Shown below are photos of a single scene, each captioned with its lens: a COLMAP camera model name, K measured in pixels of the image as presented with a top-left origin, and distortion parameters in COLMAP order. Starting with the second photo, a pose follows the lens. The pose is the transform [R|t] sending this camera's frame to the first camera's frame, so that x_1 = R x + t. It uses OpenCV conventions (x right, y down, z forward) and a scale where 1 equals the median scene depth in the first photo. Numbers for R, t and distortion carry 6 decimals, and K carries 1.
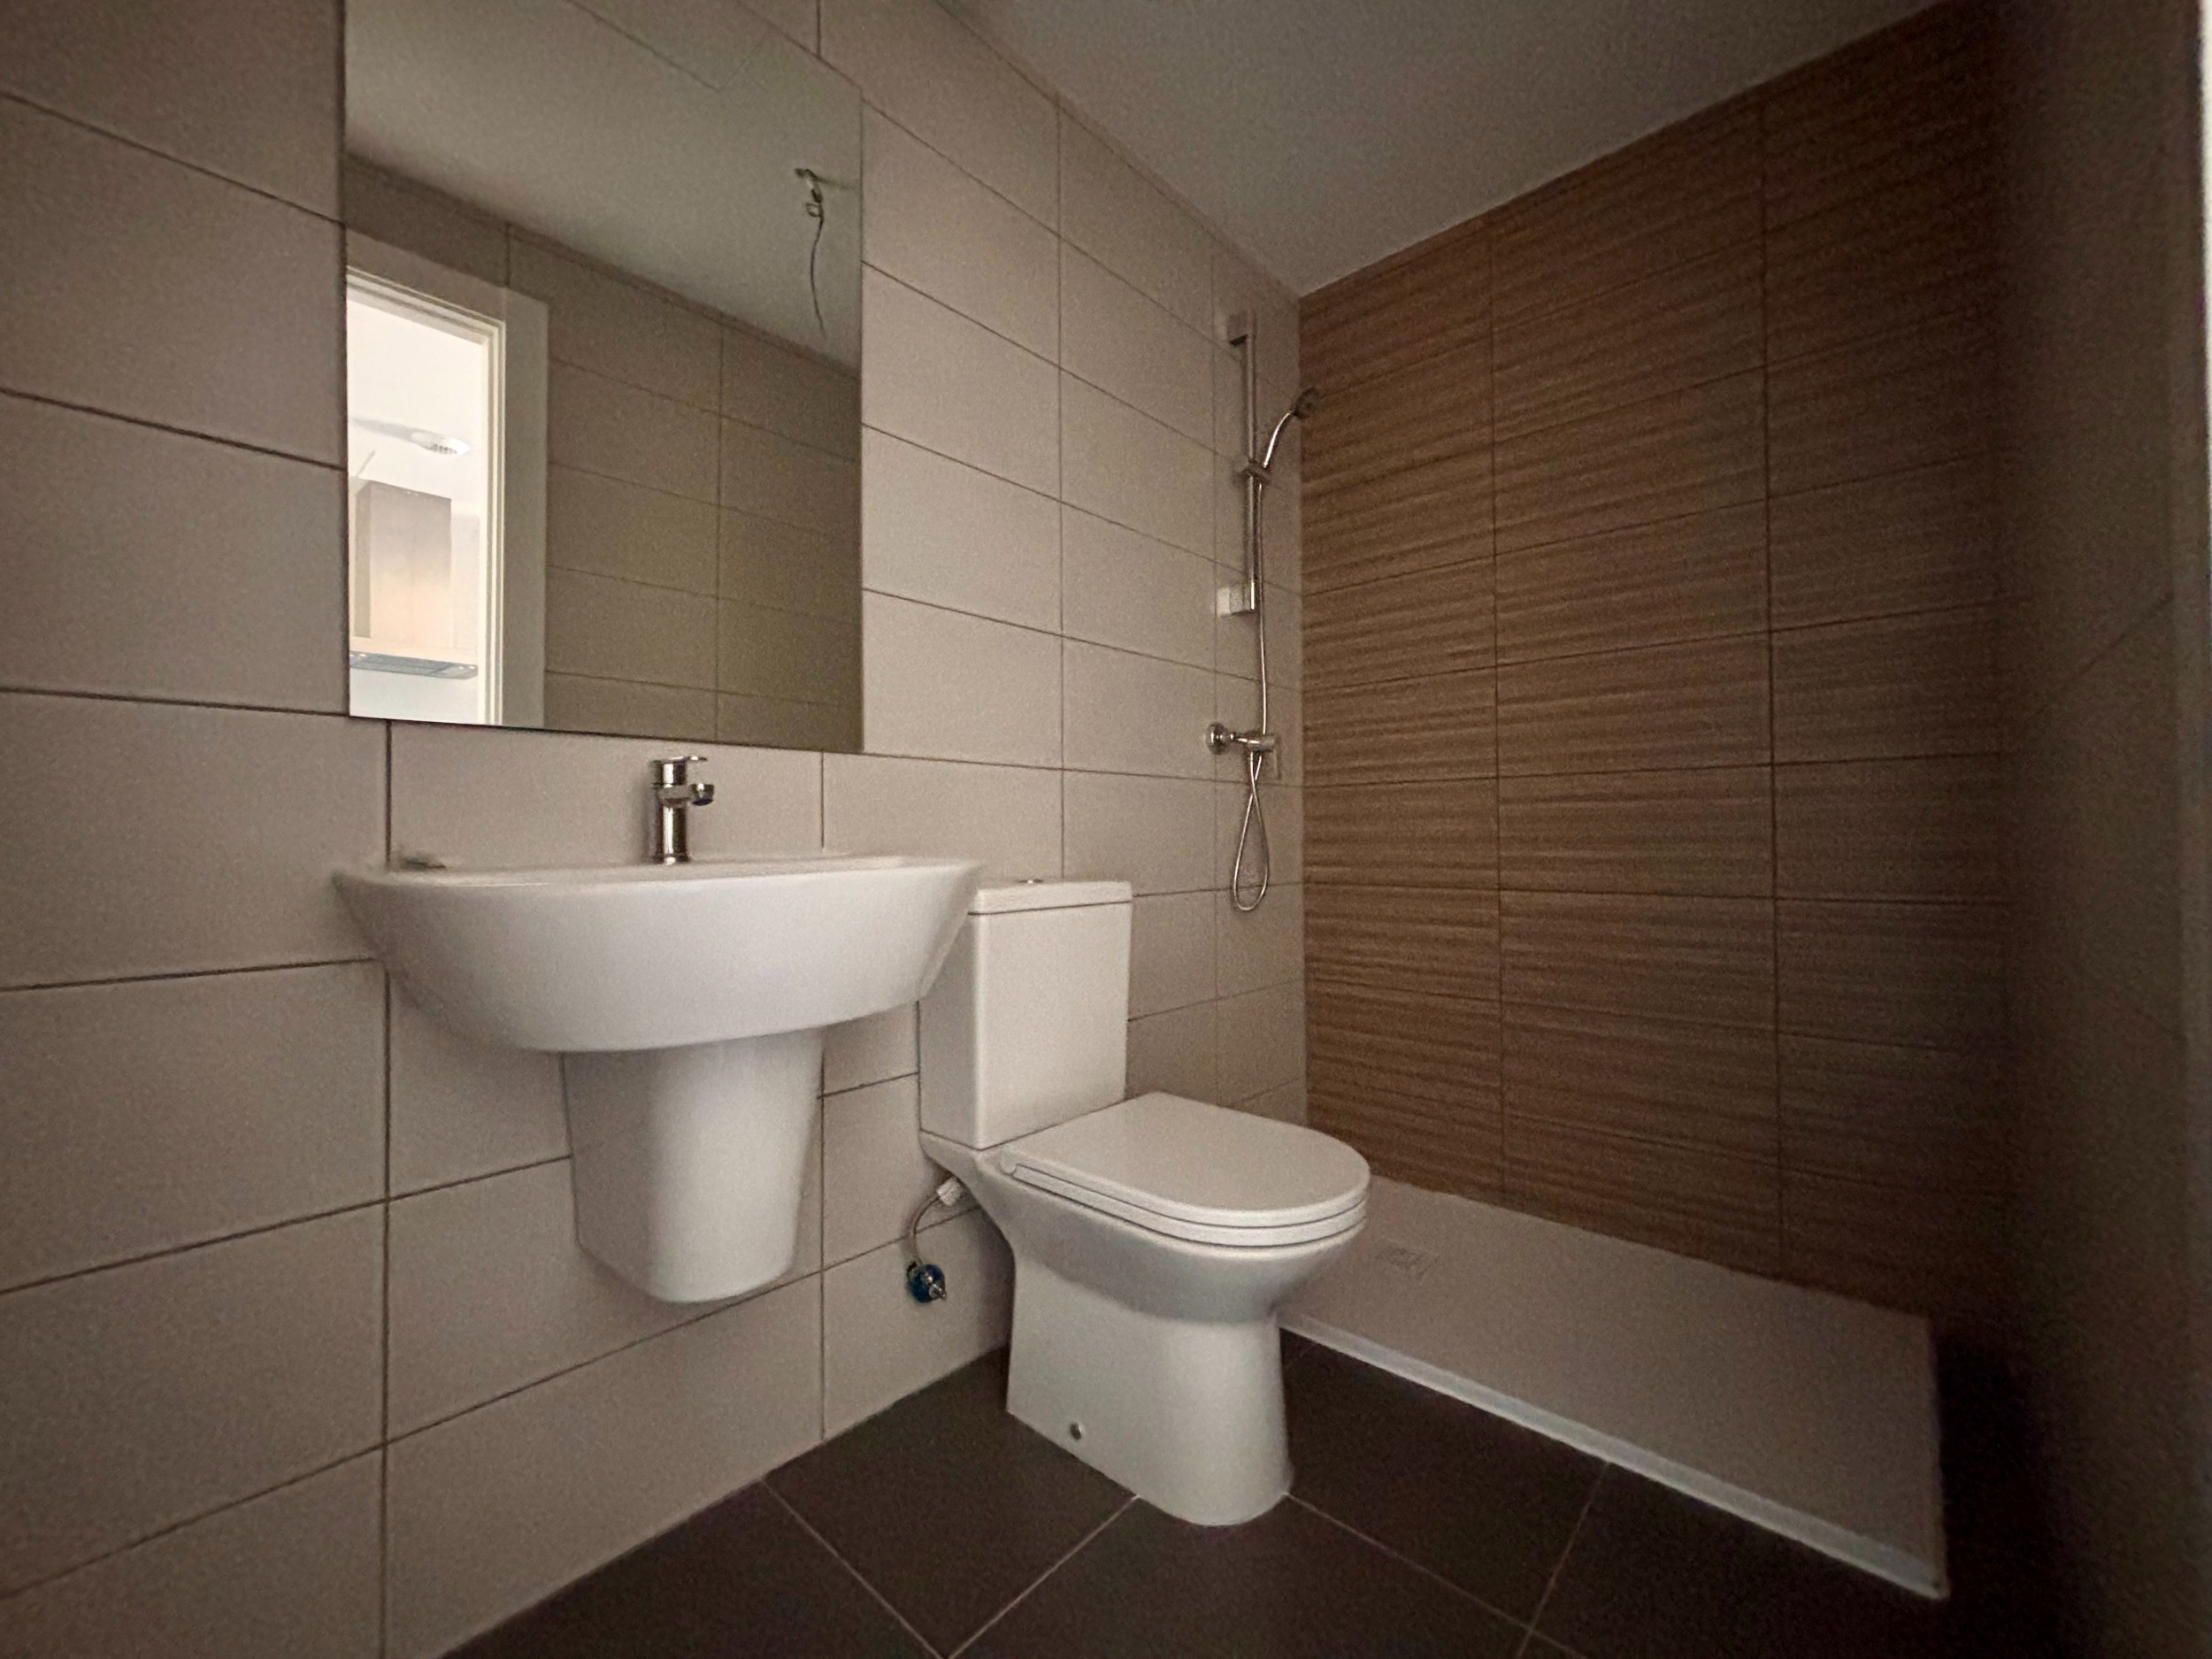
lens RADIAL K [[880.2, 0, 1106.0], [0, 880.2, 829.5], [0, 0, 1]] dist [0.000066, -0.002888]
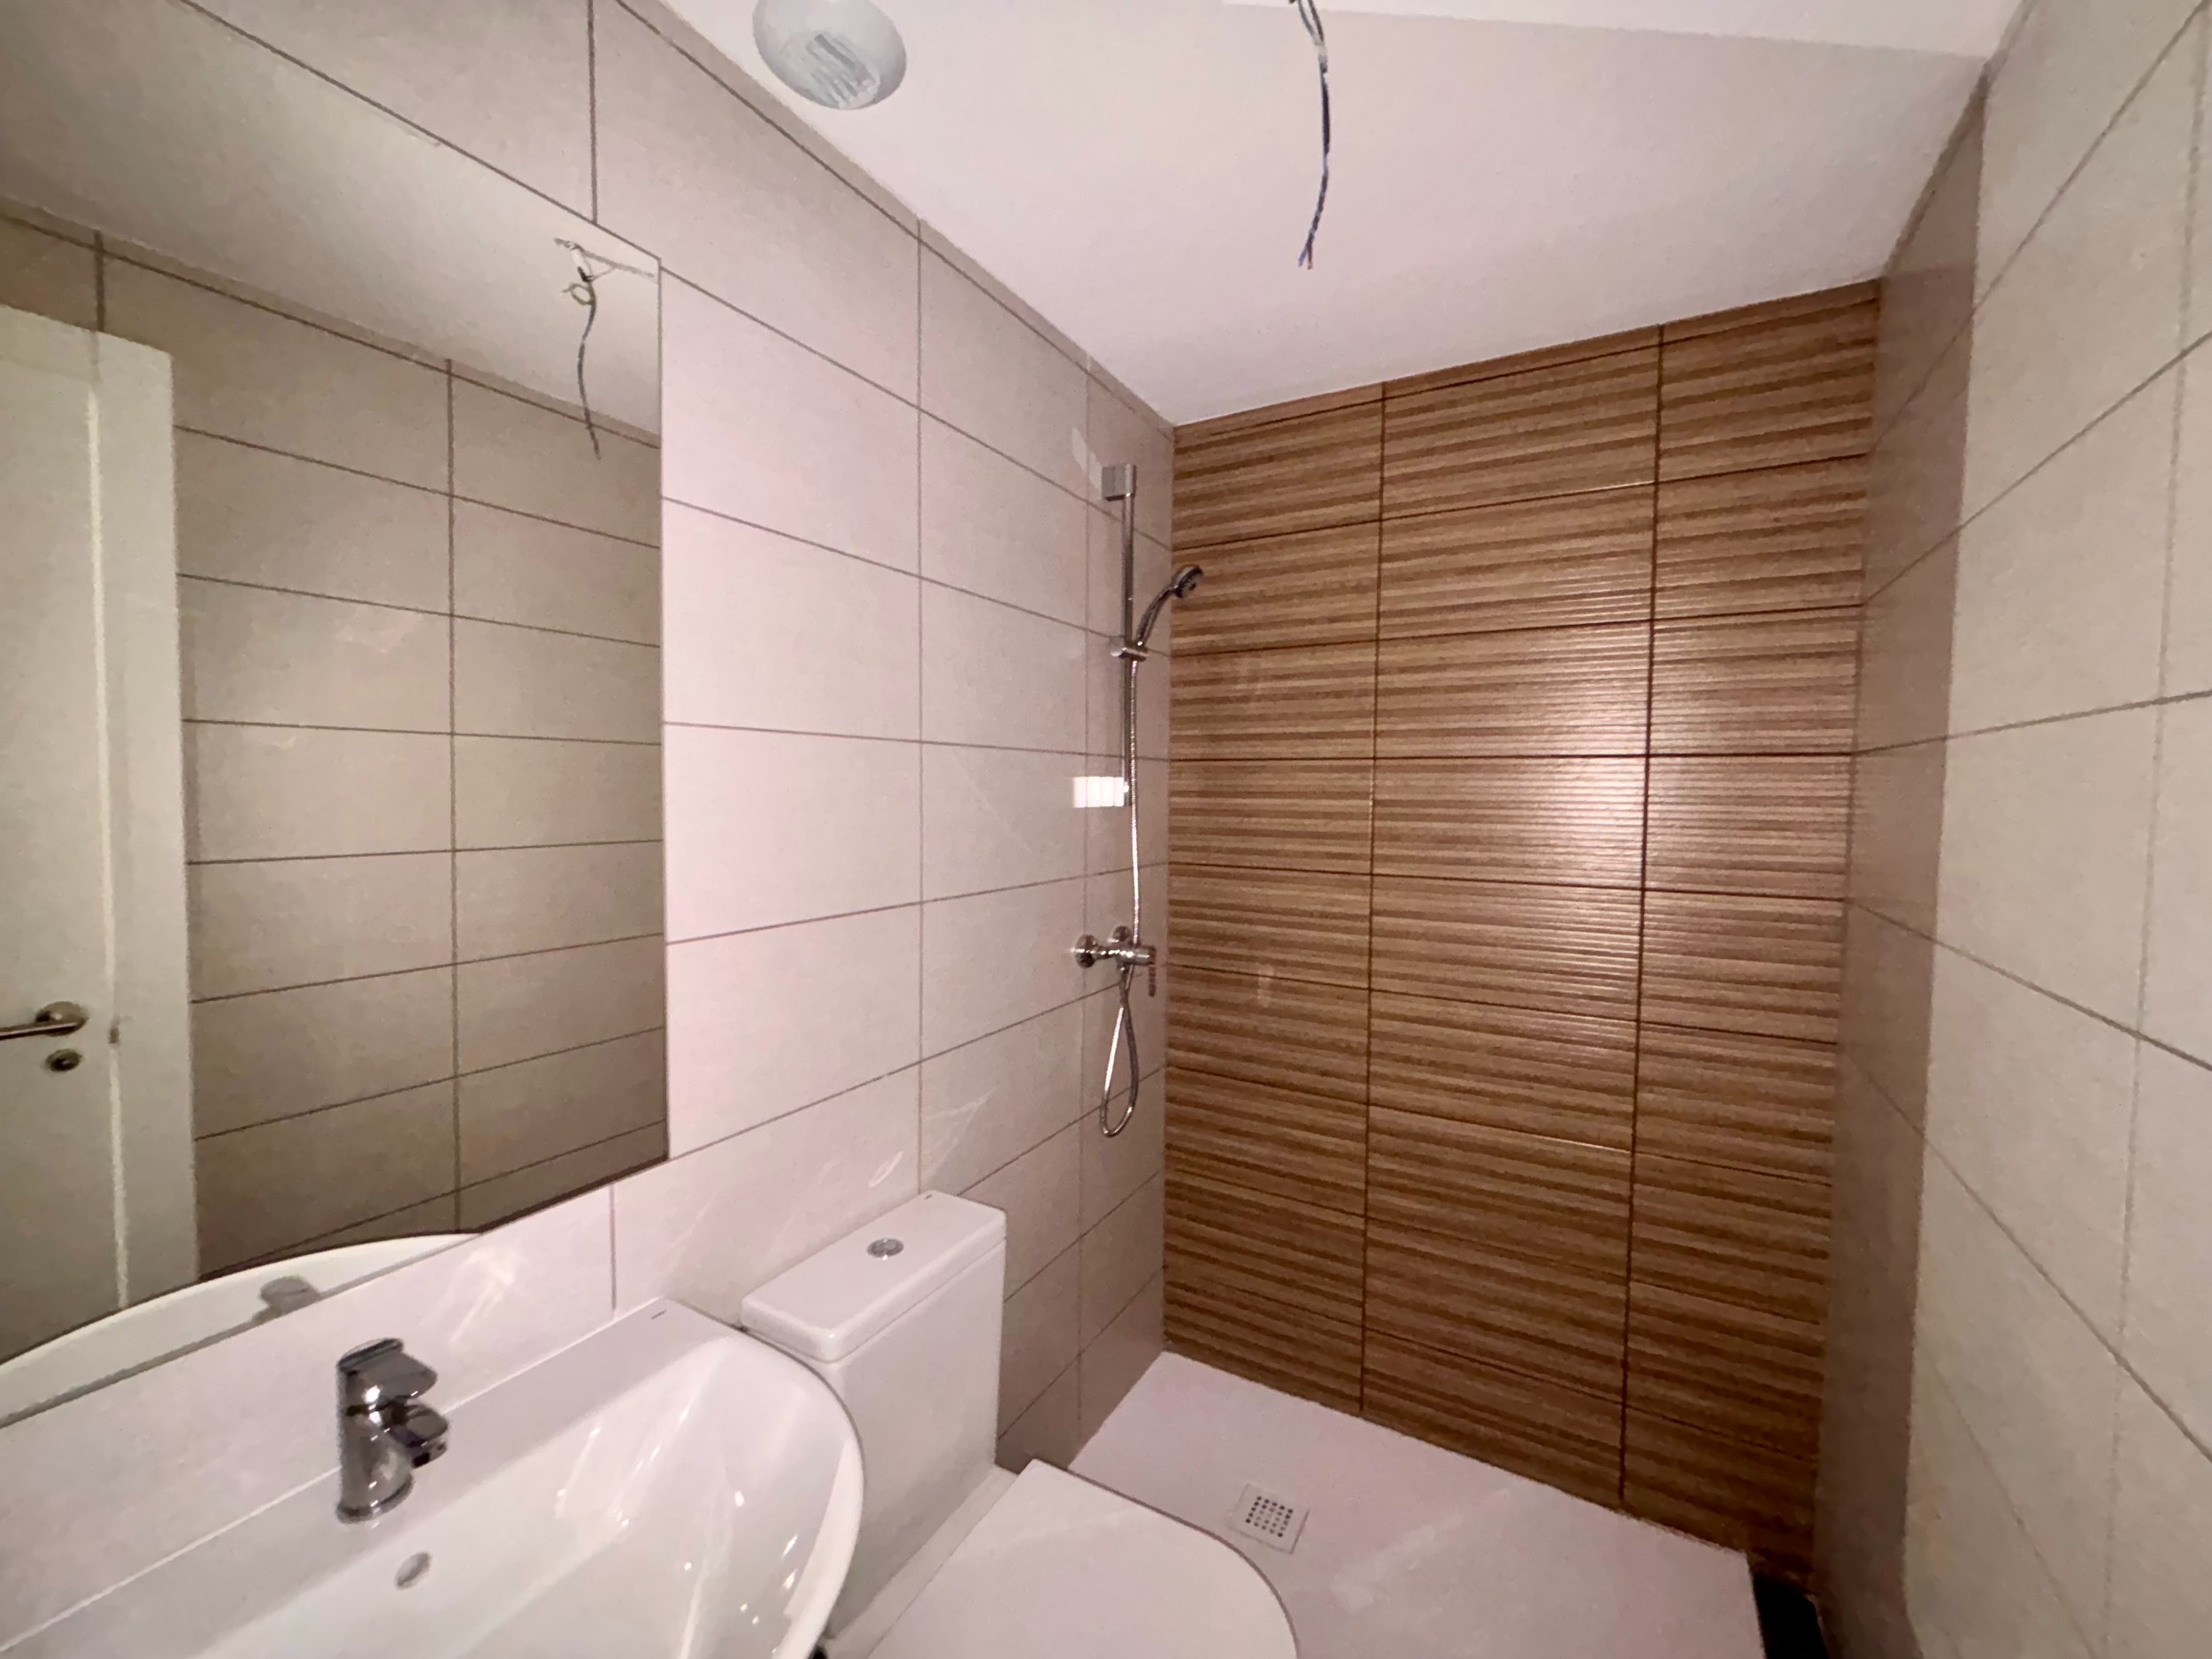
lens RADIAL K [[880.2, 0, 1106.0], [0, 880.2, 829.5], [0, 0, 1]] dist [0.000066, -0.002888]
pose [[0.976102, 0.006357, 0.217221, -0.050781], [-0.019377, 0.998136, 0.057863, -0.284640], [-0.216448, -0.060689, 0.974406, 0.131879]]
